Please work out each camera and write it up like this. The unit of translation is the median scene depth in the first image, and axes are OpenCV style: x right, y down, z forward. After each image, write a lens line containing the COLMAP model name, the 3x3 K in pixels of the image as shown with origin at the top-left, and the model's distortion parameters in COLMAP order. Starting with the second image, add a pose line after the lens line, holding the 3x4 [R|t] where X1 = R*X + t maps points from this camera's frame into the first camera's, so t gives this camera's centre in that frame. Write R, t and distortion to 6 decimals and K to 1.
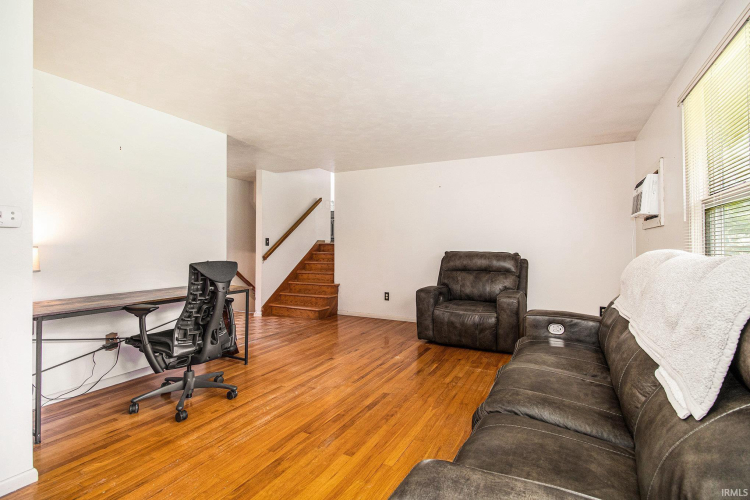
lens RADIAL K [[350.4, 0, 379.2], [0, 350.4, 249.5], [0, 0, 1]] dist [-0.004422, -0.001770]
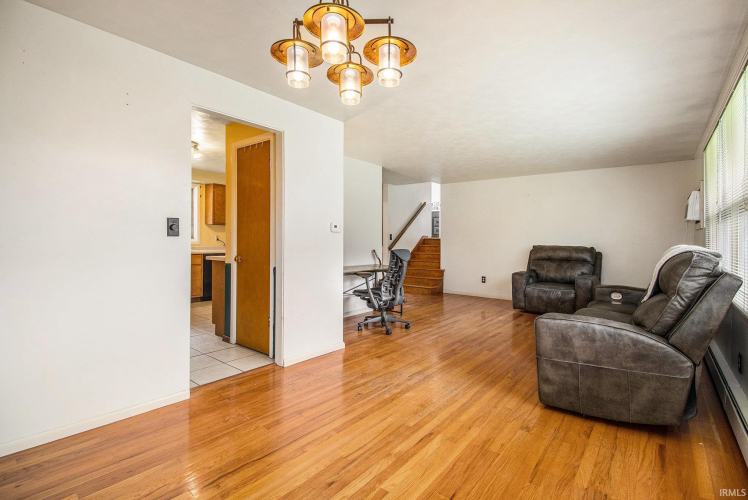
lens RADIAL K [[349.5, 0, 377.0], [0, 349.5, 238.9], [0, 0, 1]] dist [-0.004422, -0.001770]
pose [[0.980099, 0.007478, -0.198368, -0.137741], [-0.009916, 0.999887, -0.011300, 0.001419], [0.198261, 0.013042, 0.980063, -0.437892]]
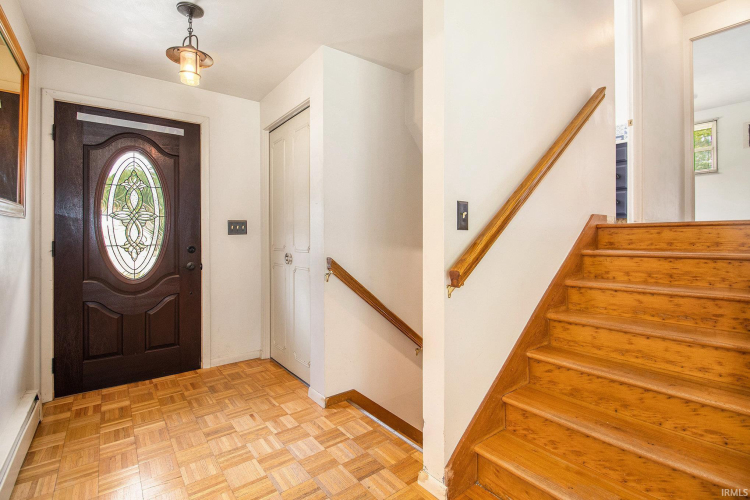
lens RADIAL K [[350.4, 0, 376.2], [0, 350.4, 245.5], [0, 0, 1]] dist [-0.004422, -0.001770]
pose [[0.905122, 0.005985, -0.425110, -0.350470], [0.000052, 0.999899, 0.014187, -0.003541], [0.425152, -0.012863, 0.905031, 0.961635]]
